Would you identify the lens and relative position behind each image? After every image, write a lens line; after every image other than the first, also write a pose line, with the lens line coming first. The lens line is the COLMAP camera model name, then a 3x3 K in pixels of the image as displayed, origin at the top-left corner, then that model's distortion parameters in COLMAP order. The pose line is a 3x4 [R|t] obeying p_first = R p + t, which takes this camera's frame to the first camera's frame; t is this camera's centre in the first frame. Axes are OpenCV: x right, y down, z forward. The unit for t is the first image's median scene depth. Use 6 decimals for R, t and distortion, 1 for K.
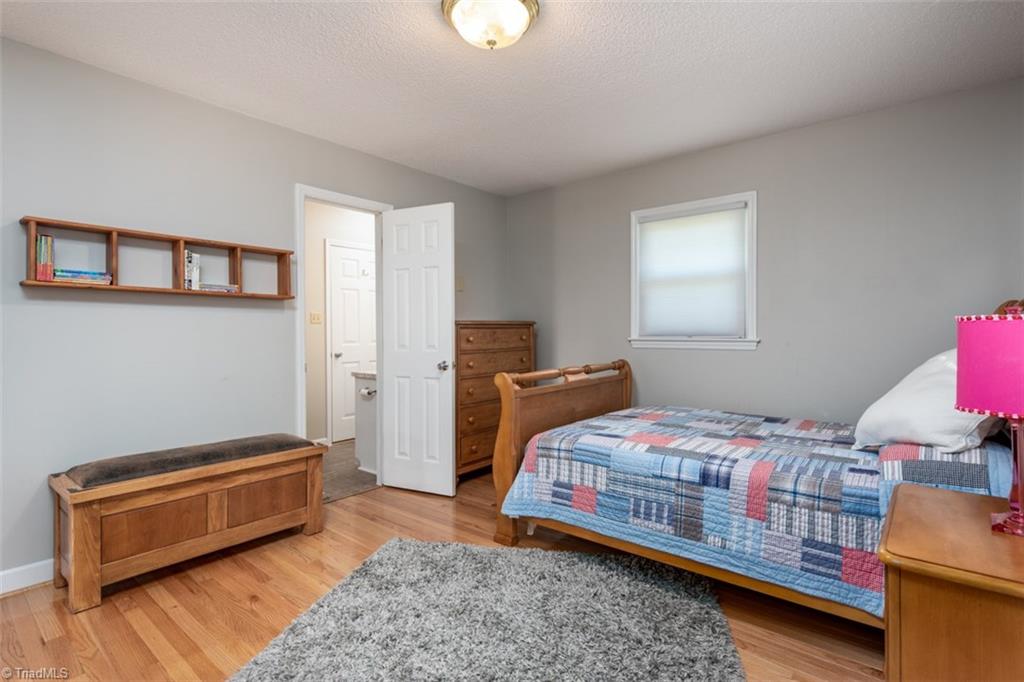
lens RADIAL K [[492.5, 0, 514.8], [0, 492.5, 333.8], [0, 0, 1]] dist [-0.002688, -0.000408]
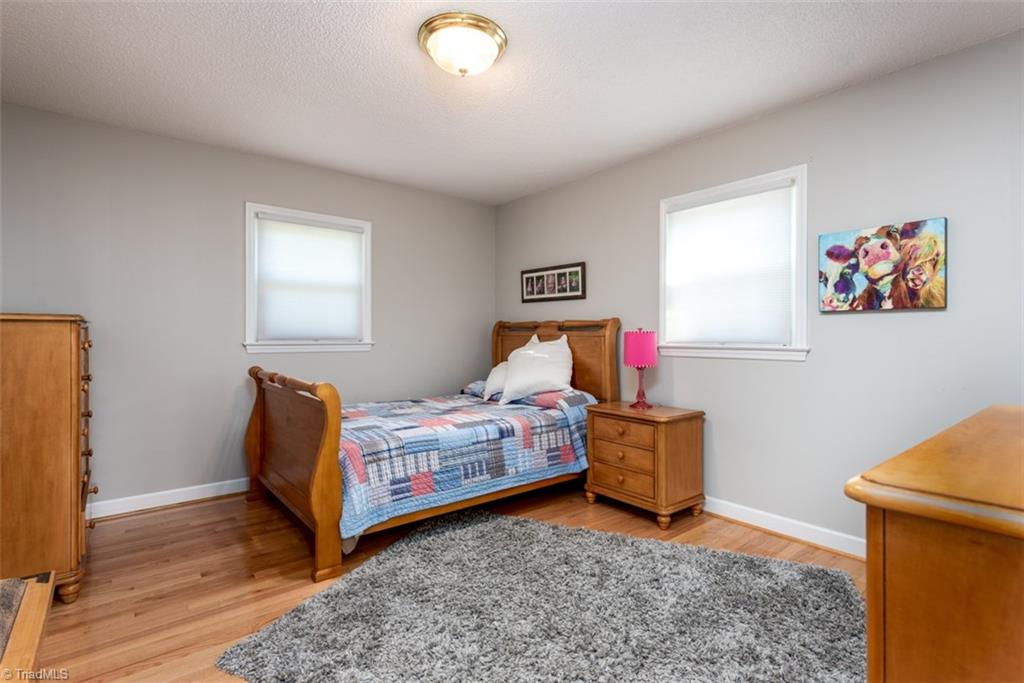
lens RADIAL K [[492.5, 0, 515.0], [0, 492.5, 340.5], [0, 0, 1]] dist [-0.002688, -0.000408]
pose [[0.189905, -0.005206, 0.981789, -0.960884], [0.001003, 0.999986, 0.005109, 0.000863], [-0.981802, 0.000014, 0.189908, 0.600075]]
